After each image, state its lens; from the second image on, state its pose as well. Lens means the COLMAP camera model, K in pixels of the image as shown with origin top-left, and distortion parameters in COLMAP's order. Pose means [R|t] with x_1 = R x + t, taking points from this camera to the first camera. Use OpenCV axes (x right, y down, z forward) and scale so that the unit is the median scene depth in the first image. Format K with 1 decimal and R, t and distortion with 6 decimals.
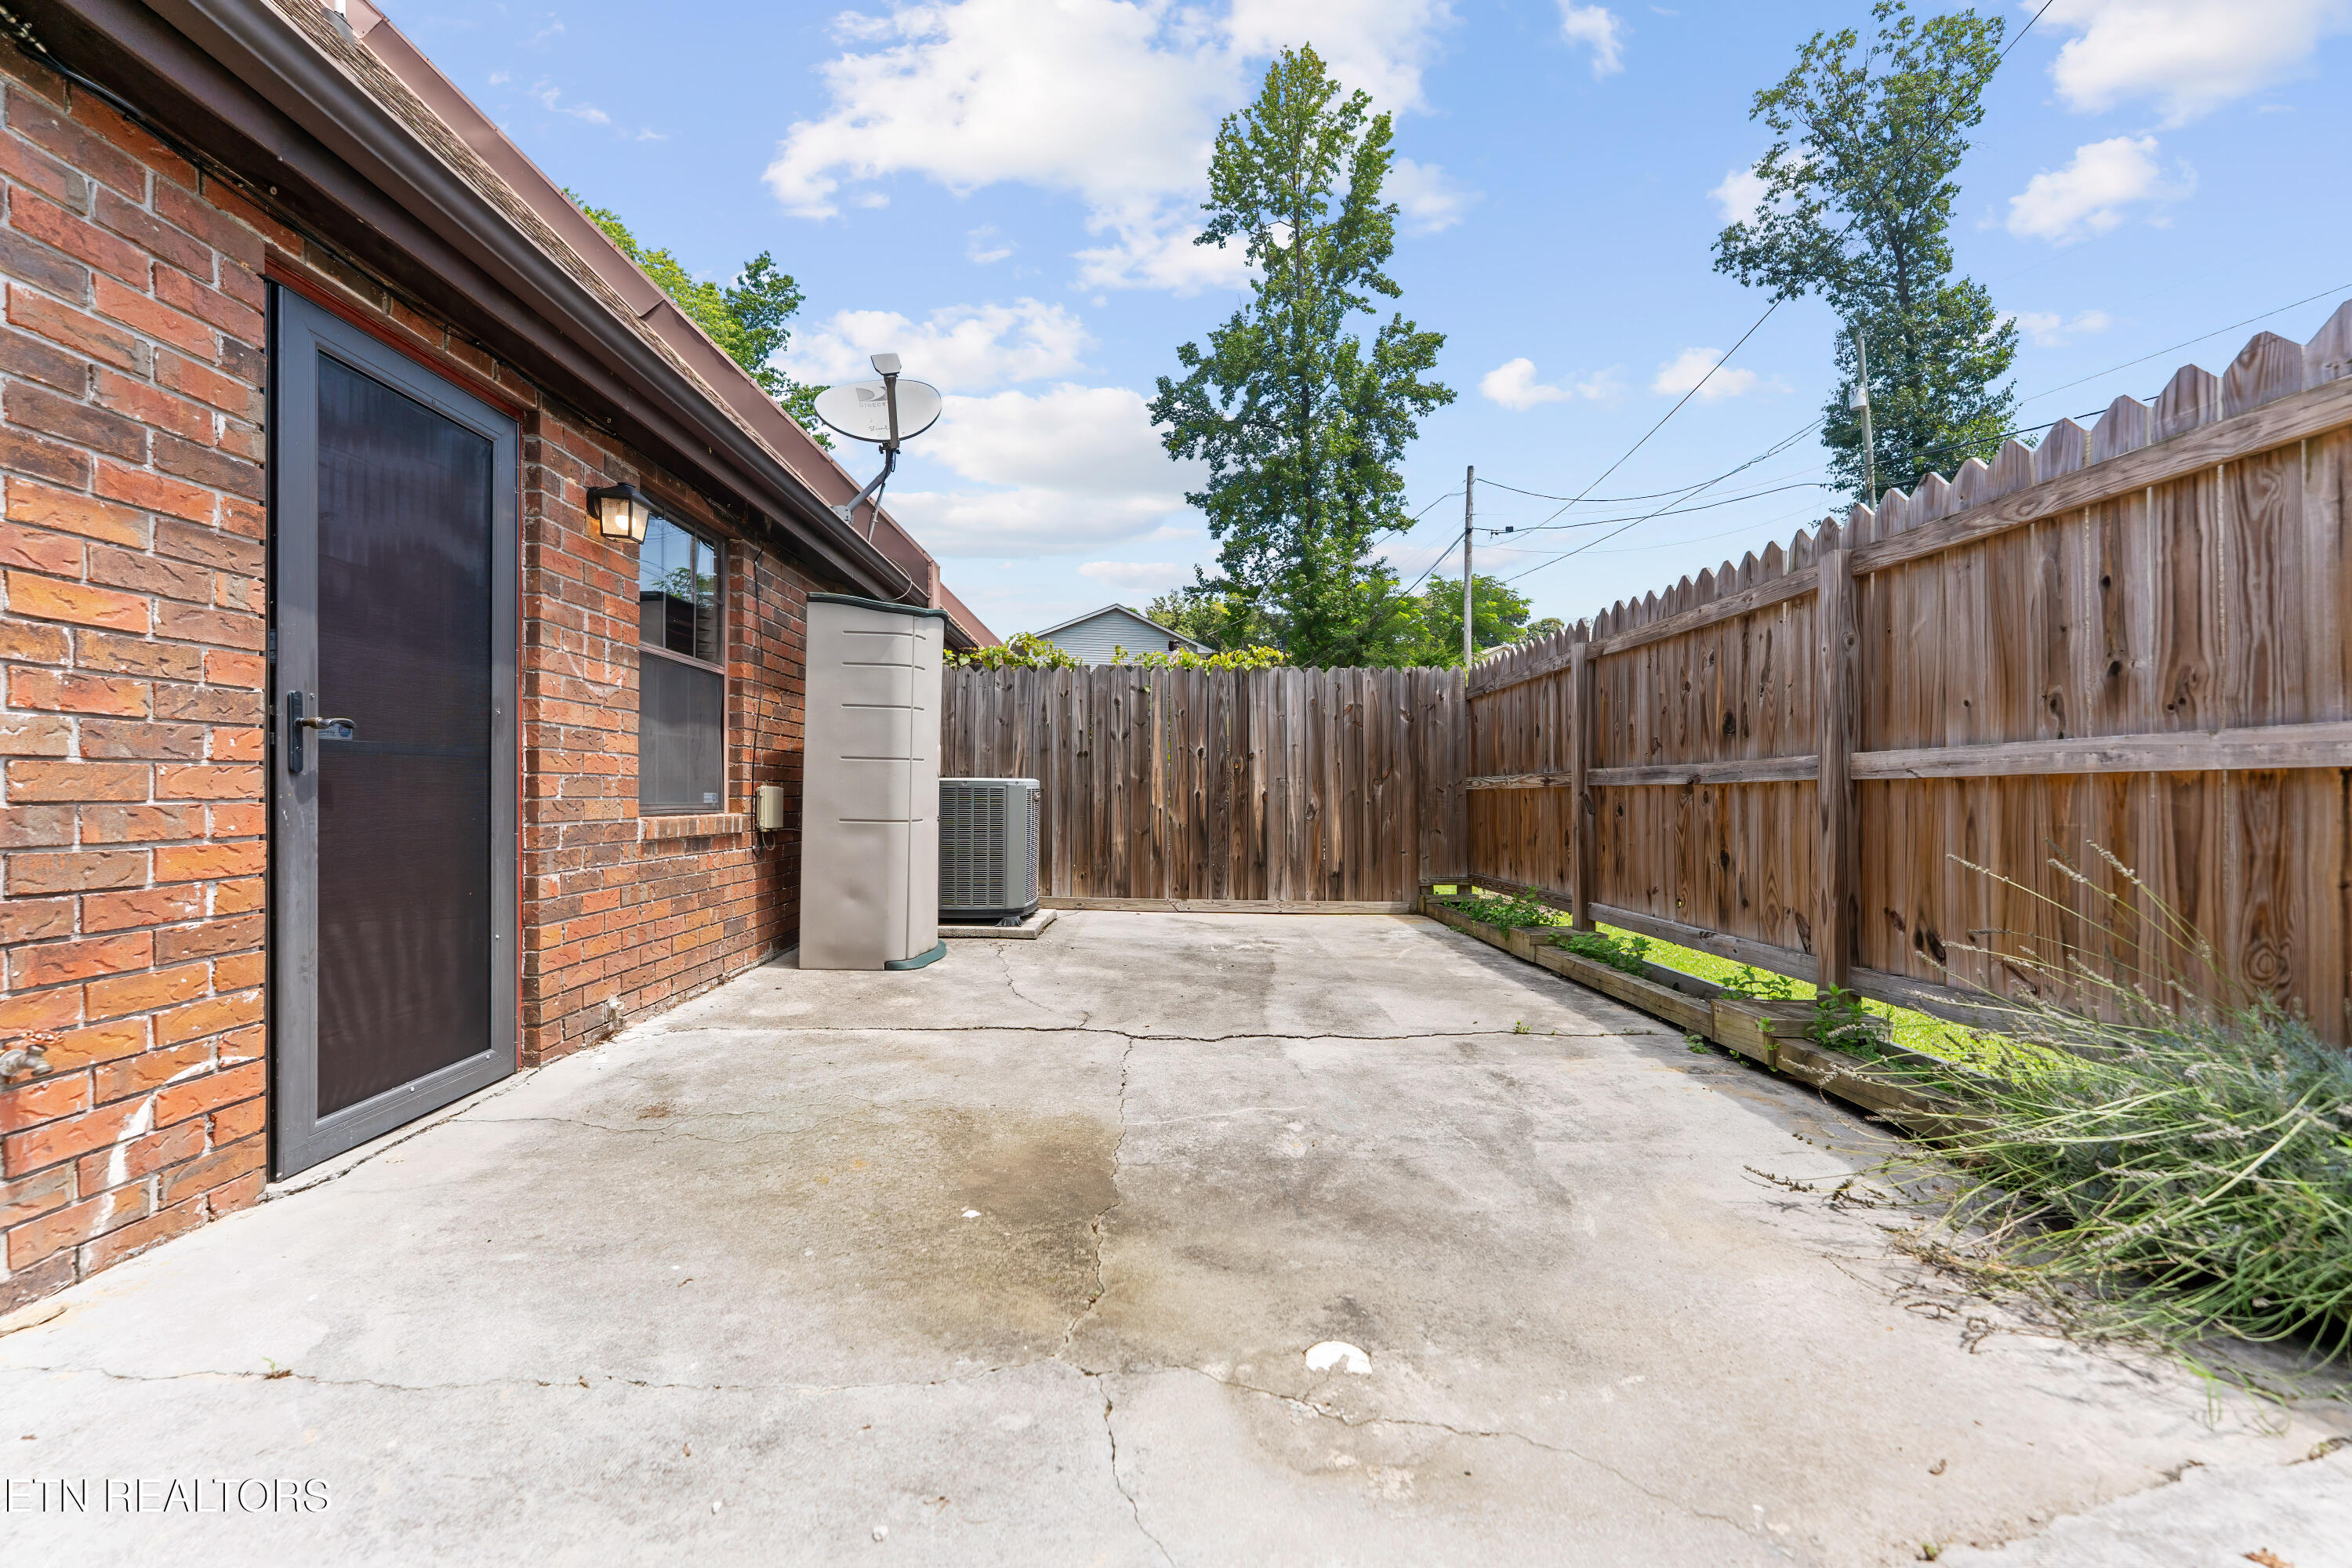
lens RADIAL K [[950.4, 0, 1174.2], [0, 950.4, 784.4], [0, 0, 1]] dist [-0.002387, 0.000197]
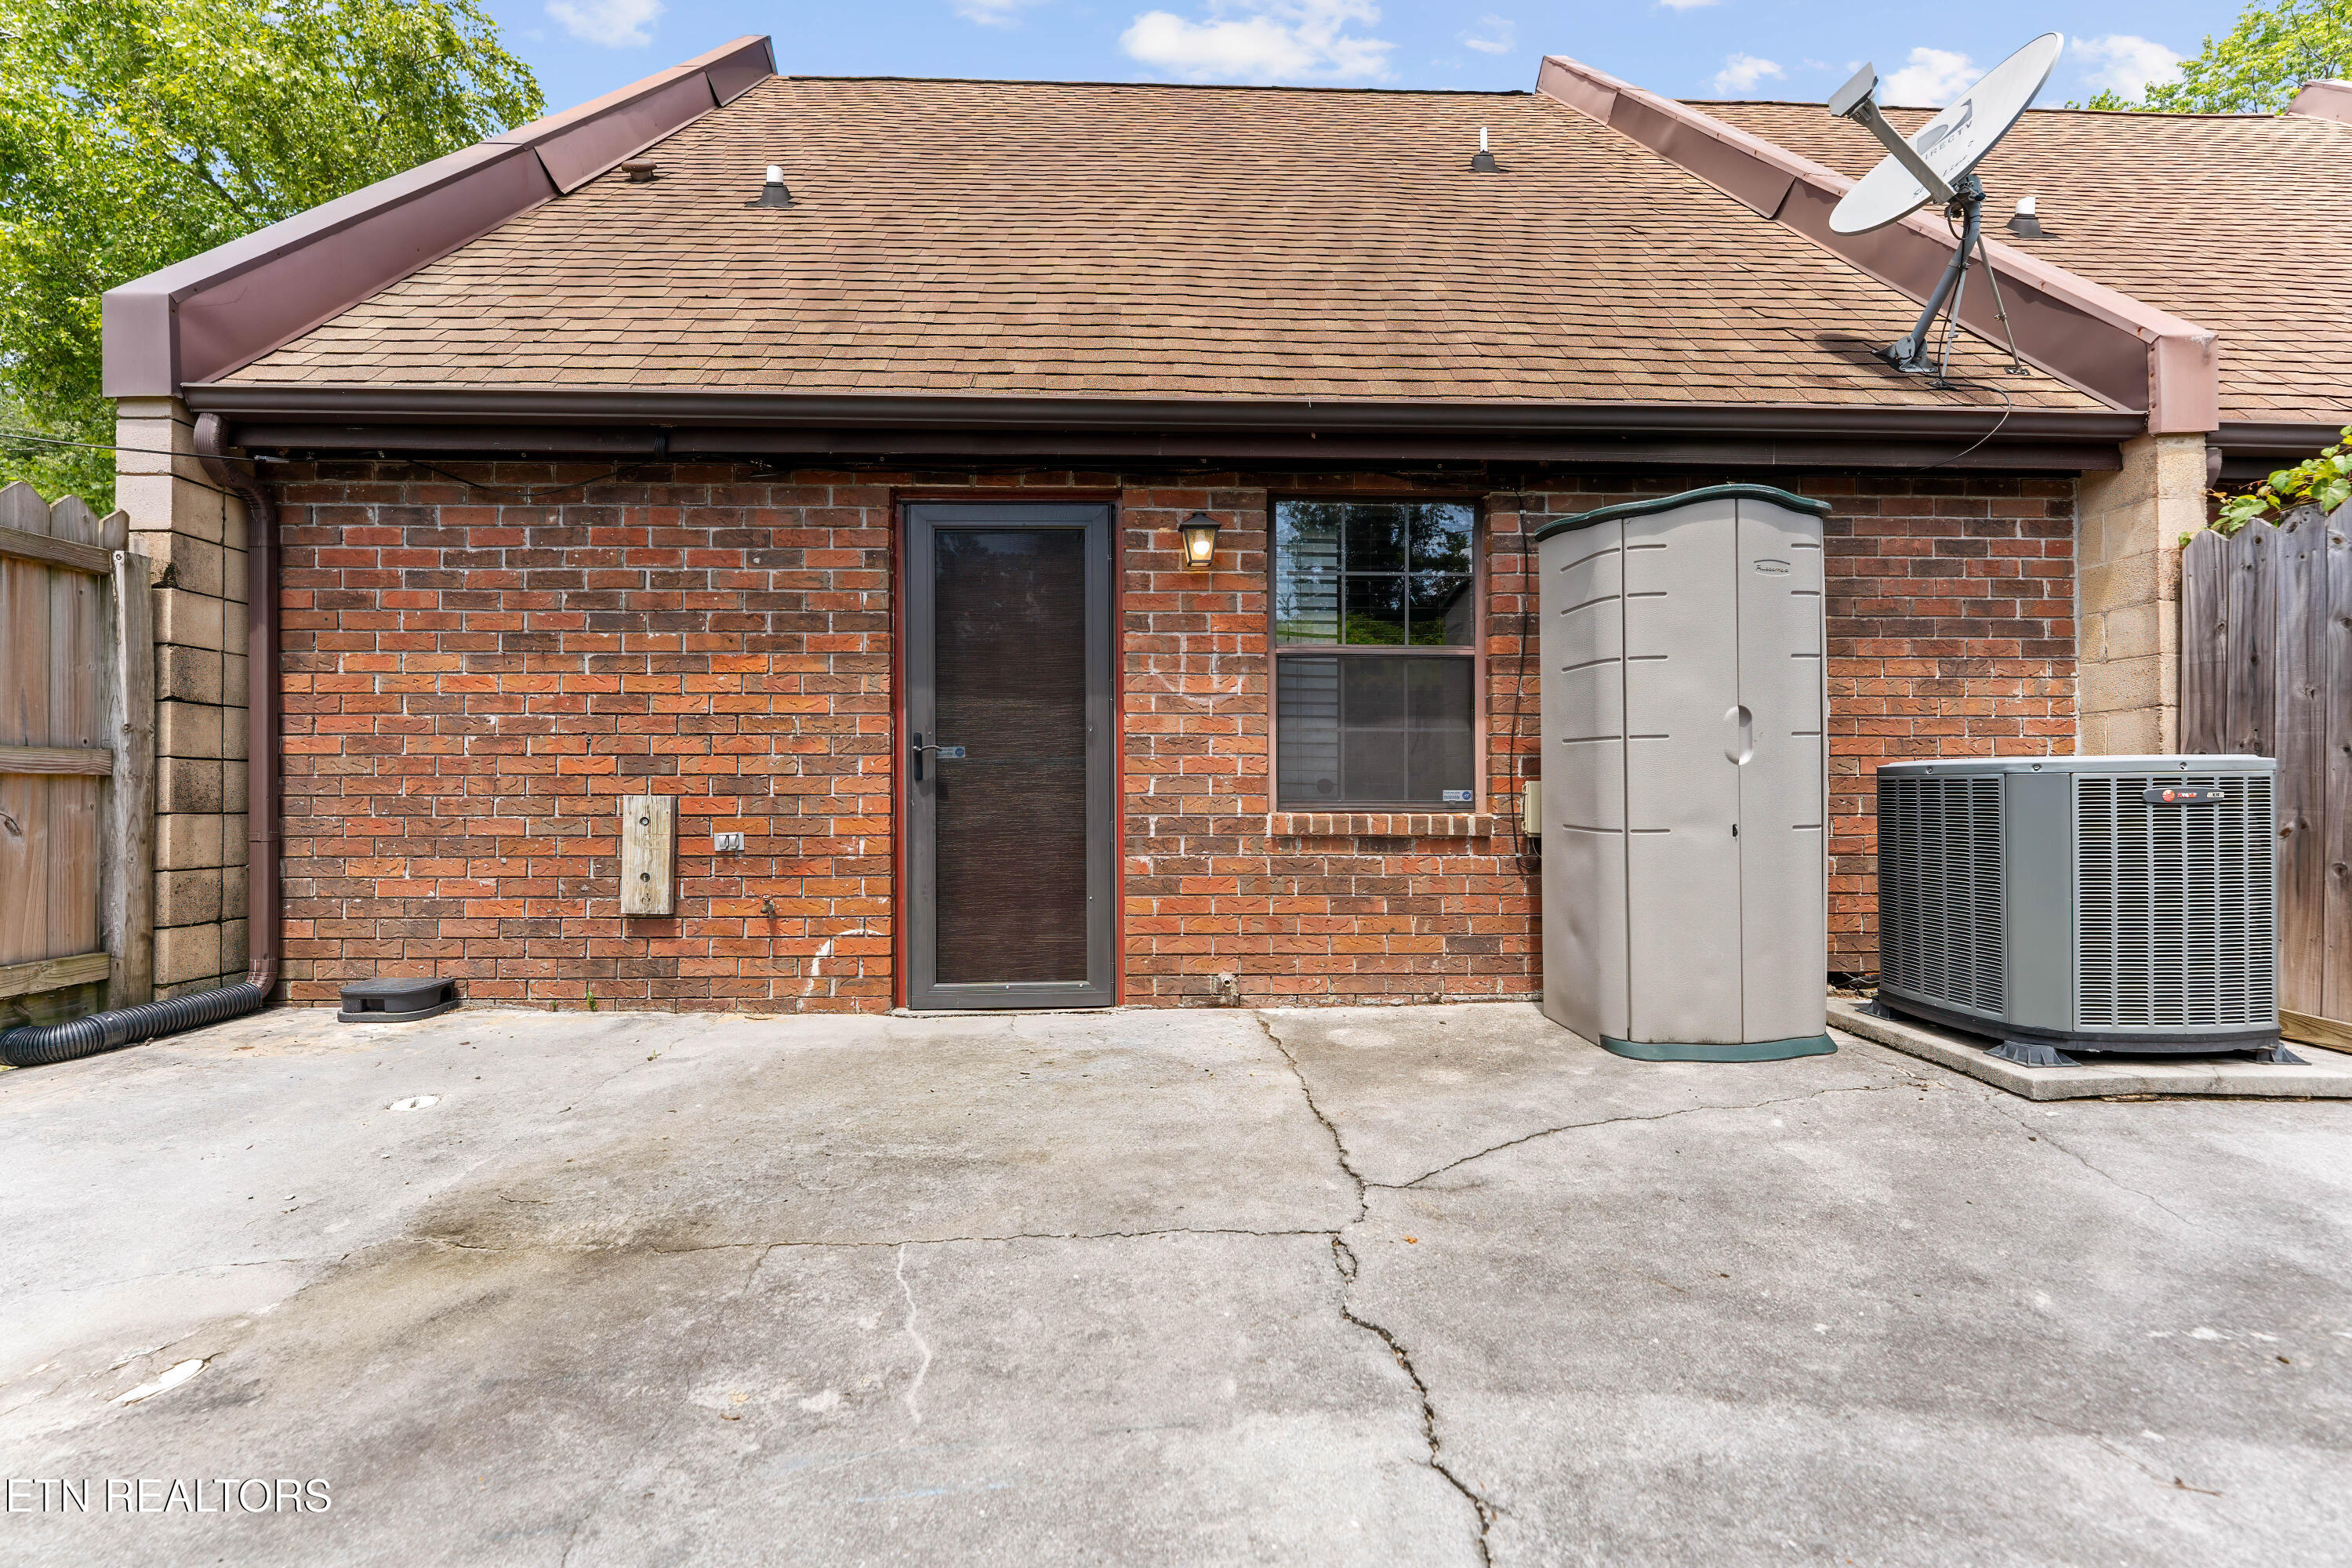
lens RADIAL K [[950.4, 0, 1172.1], [0, 950.4, 787.4], [0, 0, 1]] dist [-0.002387, 0.000197]
pose [[-0.003315, -0.007418, -0.999967, 0.798479], [0.009795, 0.999924, -0.007450, 0.020395], [0.999947, -0.009820, -0.003242, 1.437205]]
